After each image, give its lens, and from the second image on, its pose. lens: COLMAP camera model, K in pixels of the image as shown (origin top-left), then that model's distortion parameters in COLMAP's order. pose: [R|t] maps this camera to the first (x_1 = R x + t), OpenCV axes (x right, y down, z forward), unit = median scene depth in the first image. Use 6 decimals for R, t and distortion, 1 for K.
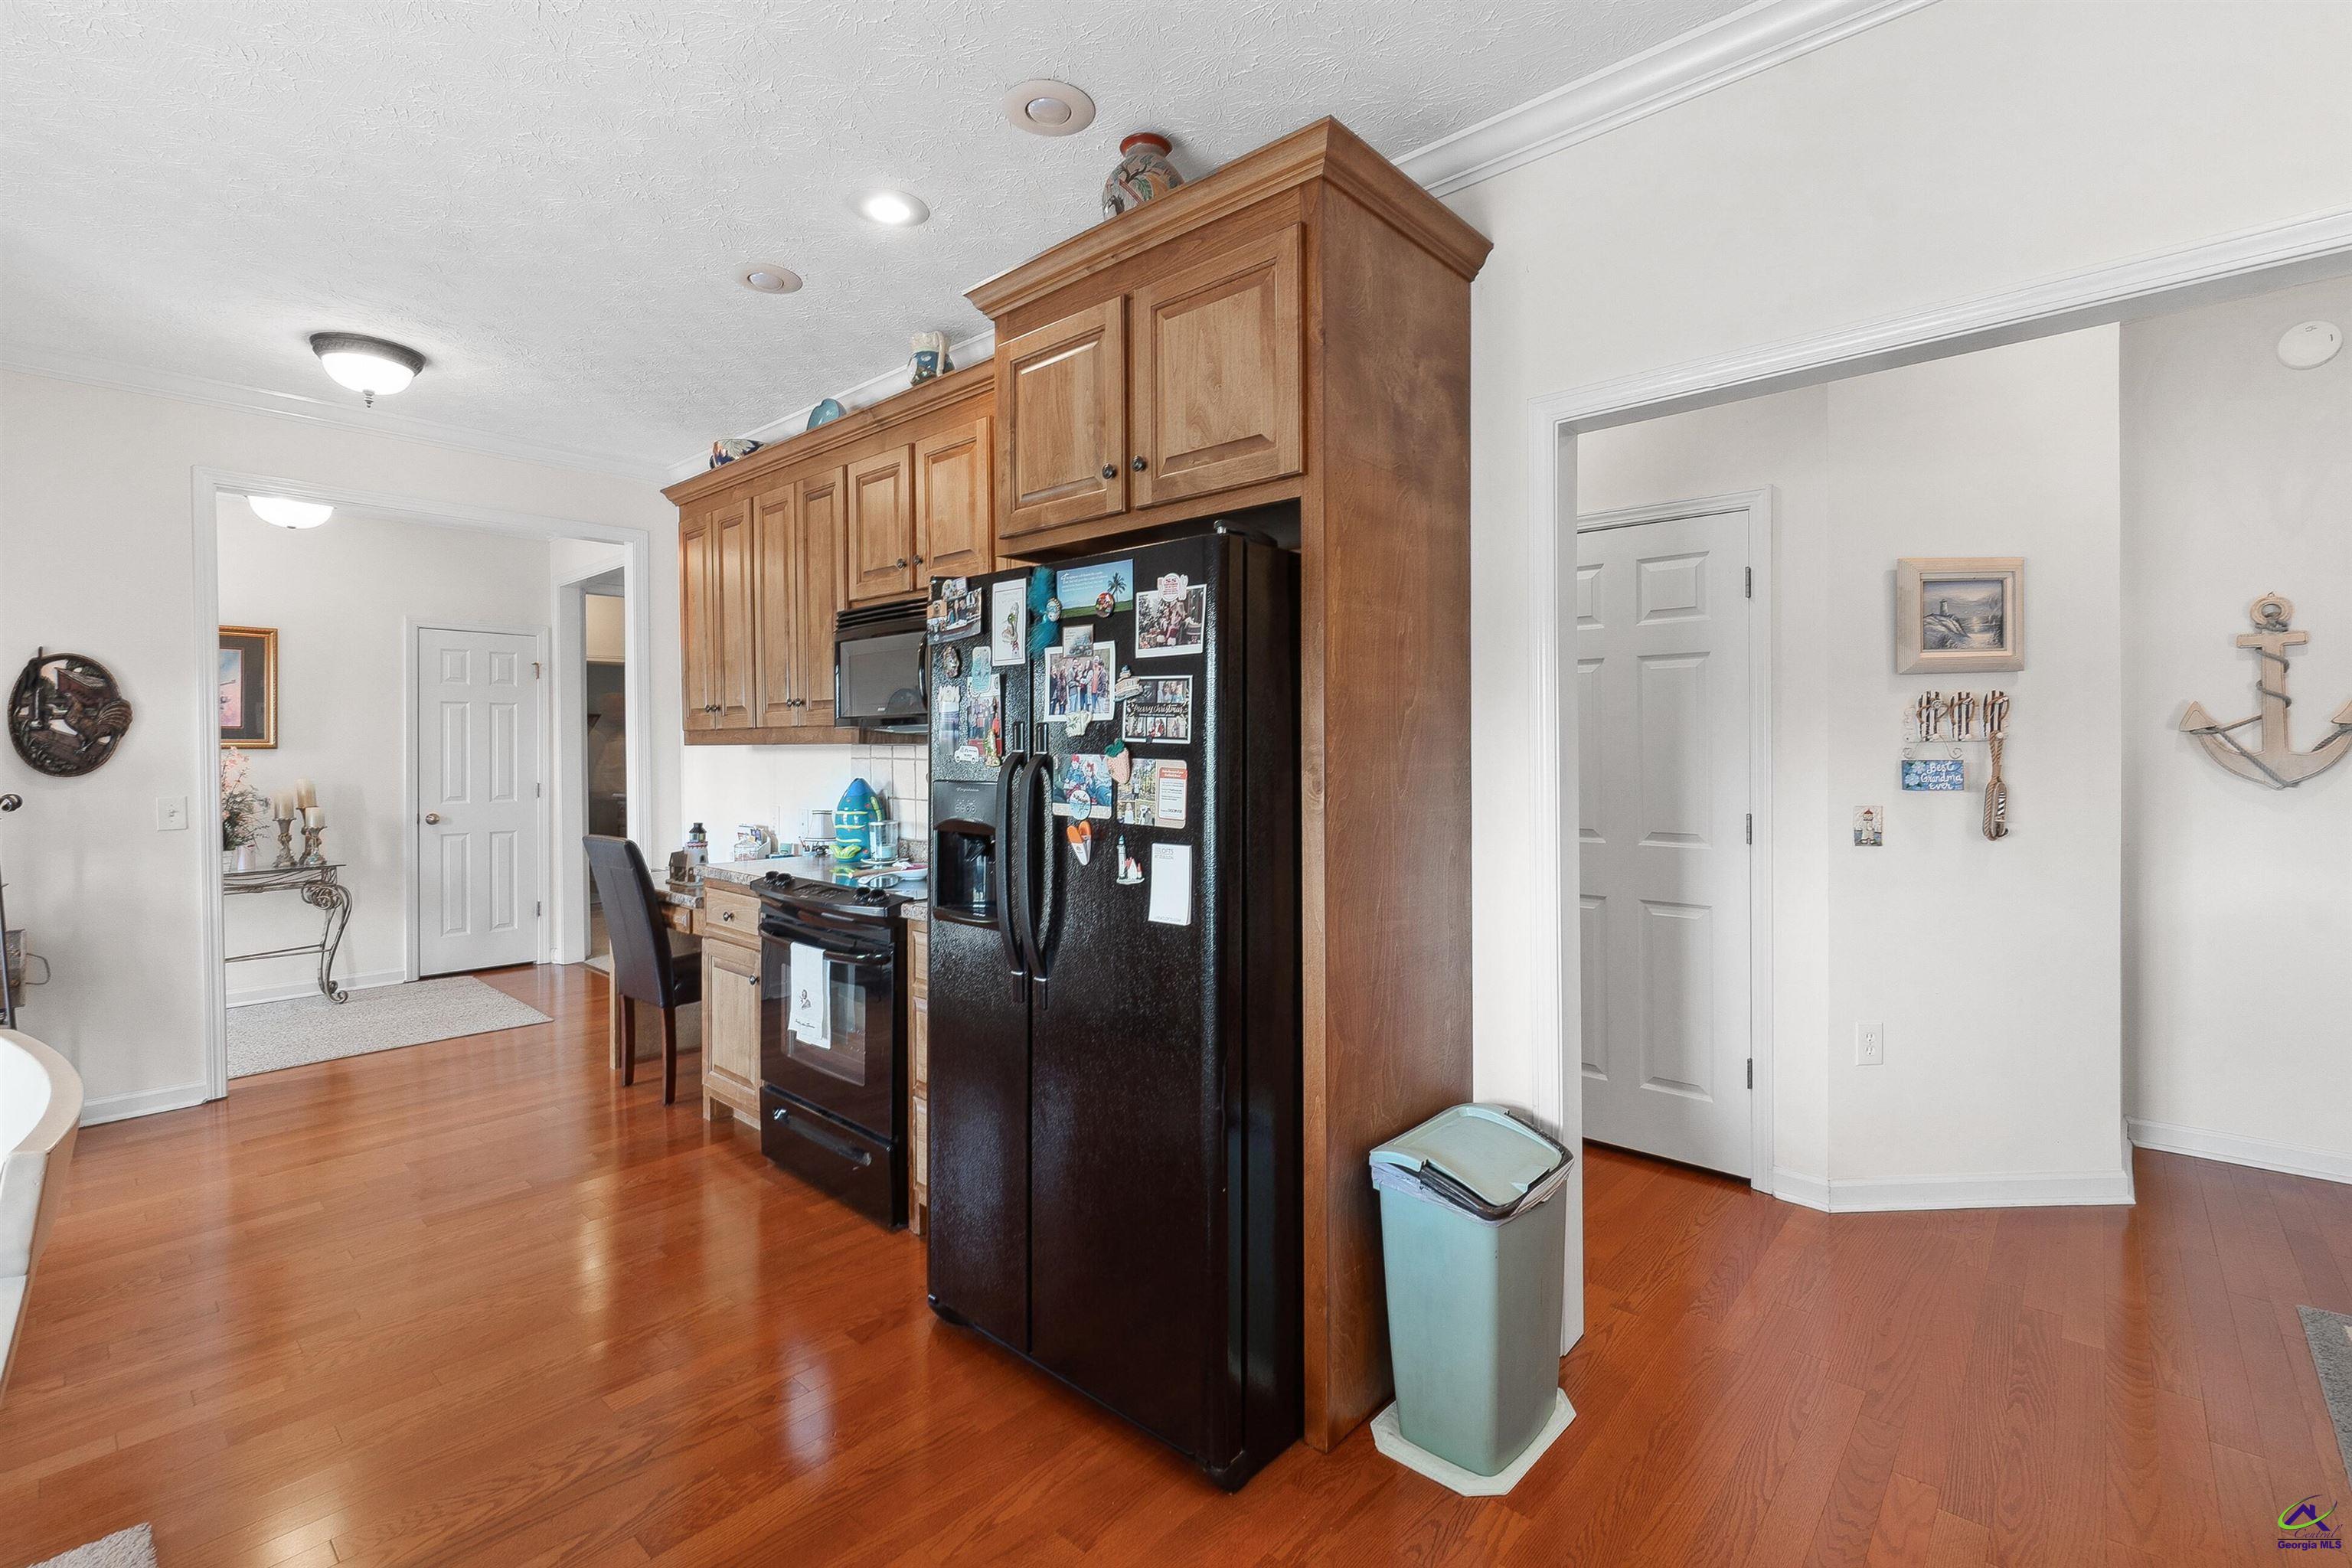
lens RADIAL K [[1027.9, 0, 1177.8], [0, 1027.9, 790.9], [0, 0, 1]] dist [-0.003731, -0.000593]
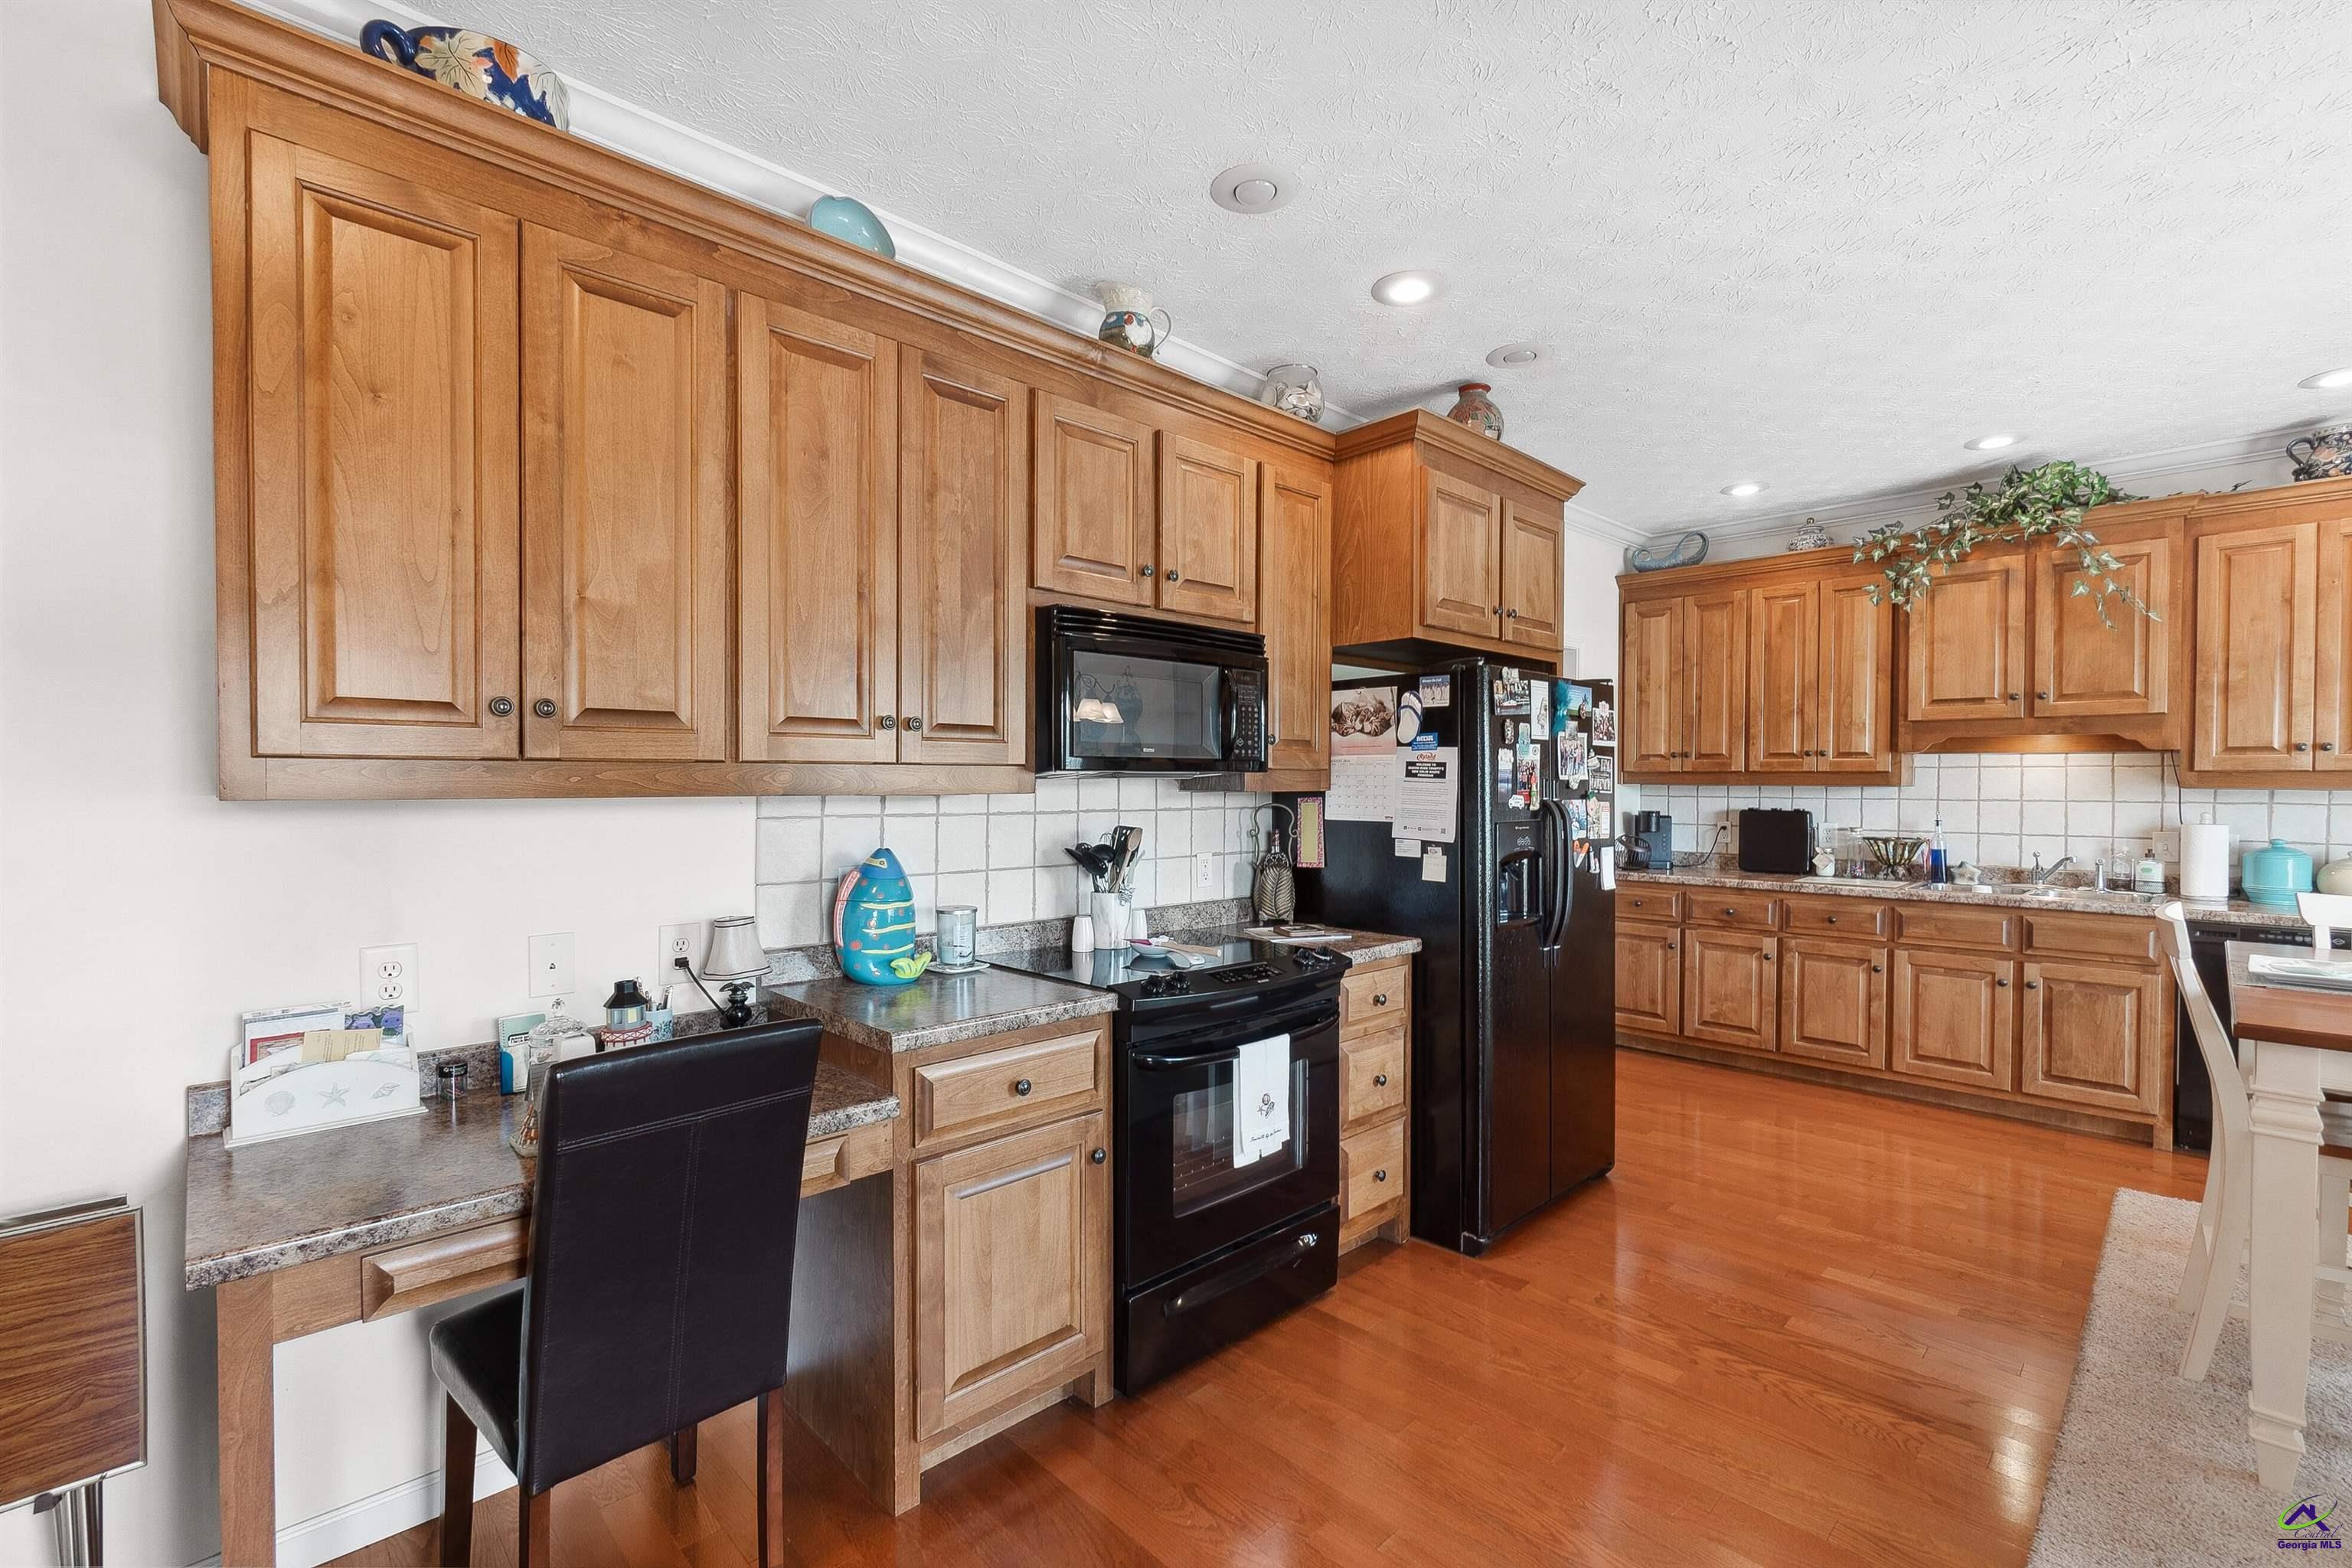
lens RADIAL K [[1027.9, 0, 1177.8], [0, 1027.9, 790.9], [0, 0, 1]] dist [-0.003731, -0.000593]
pose [[0.065710, -0.007924, 0.997807, -1.780376], [0.040782, 0.999154, 0.005249, -0.084788], [-0.997005, 0.040347, 0.065978, 1.537869]]
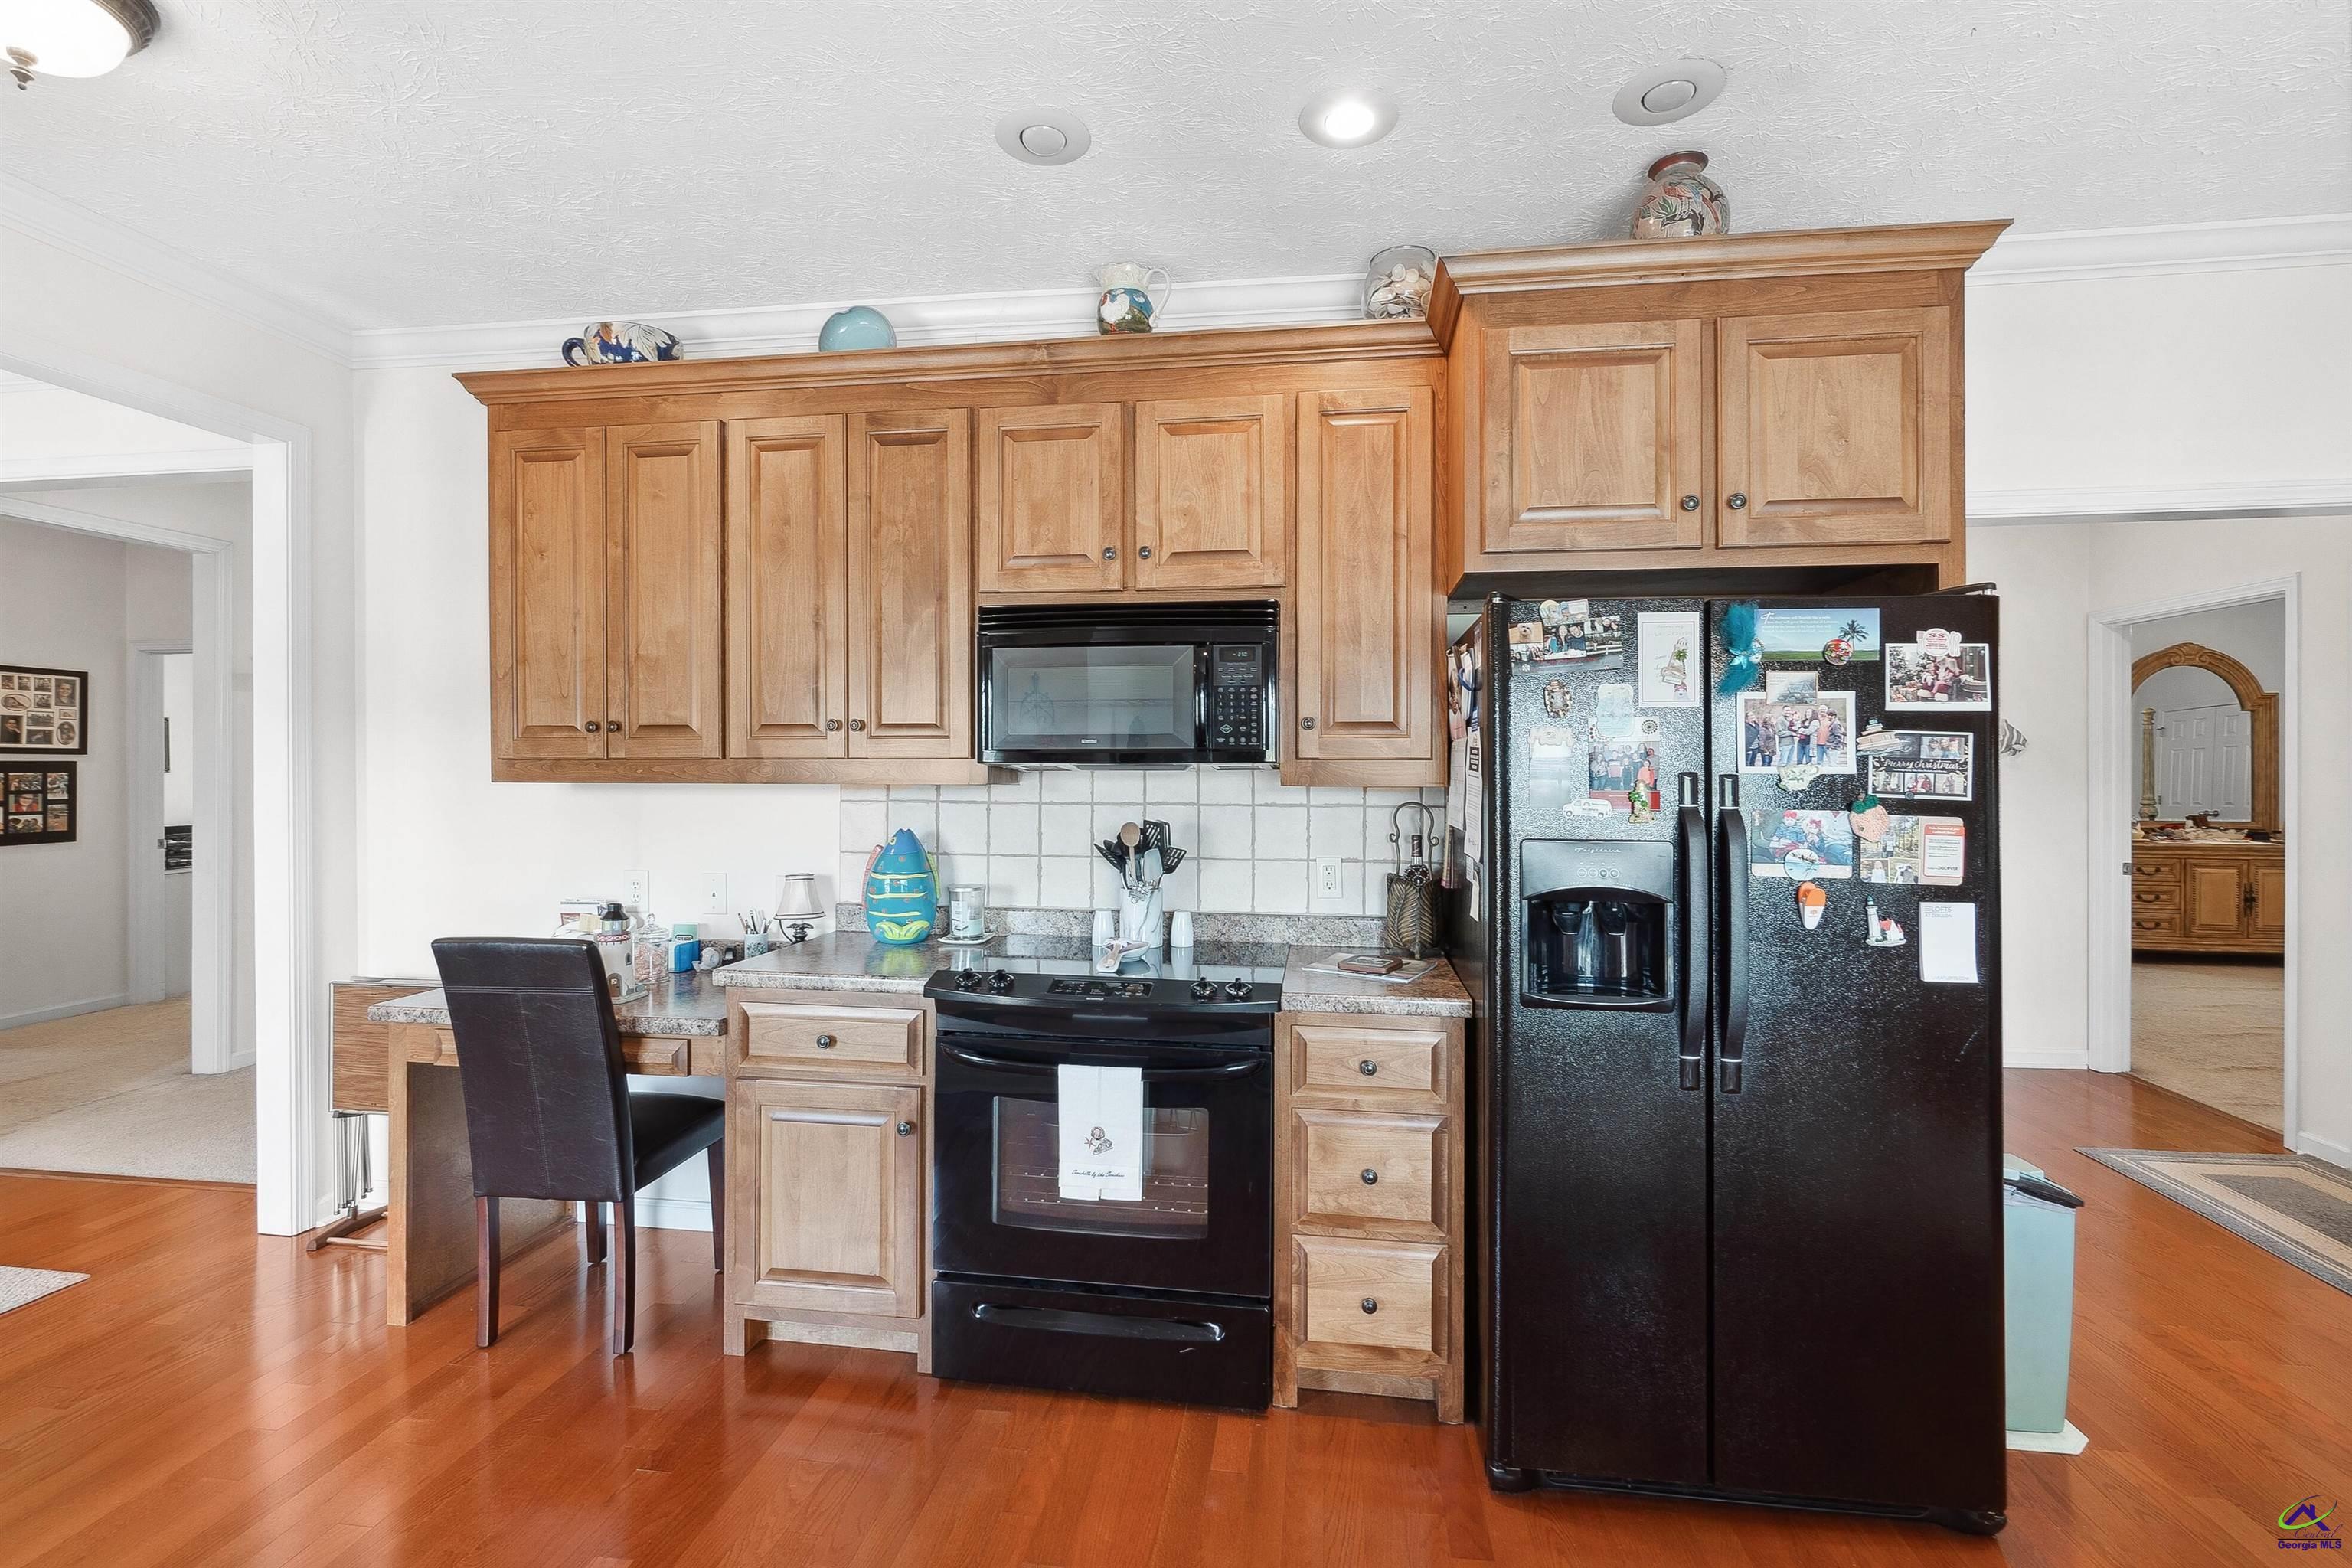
lens RADIAL K [[1027.9, 0, 1177.8], [0, 1027.9, 790.9], [0, 0, 1]] dist [-0.003731, -0.000593]
pose [[0.833950, -0.005557, 0.551813, -1.084647], [0.017134, 0.999728, -0.015827, -0.048423], [-0.551575, 0.022654, 0.833818, 0.544575]]
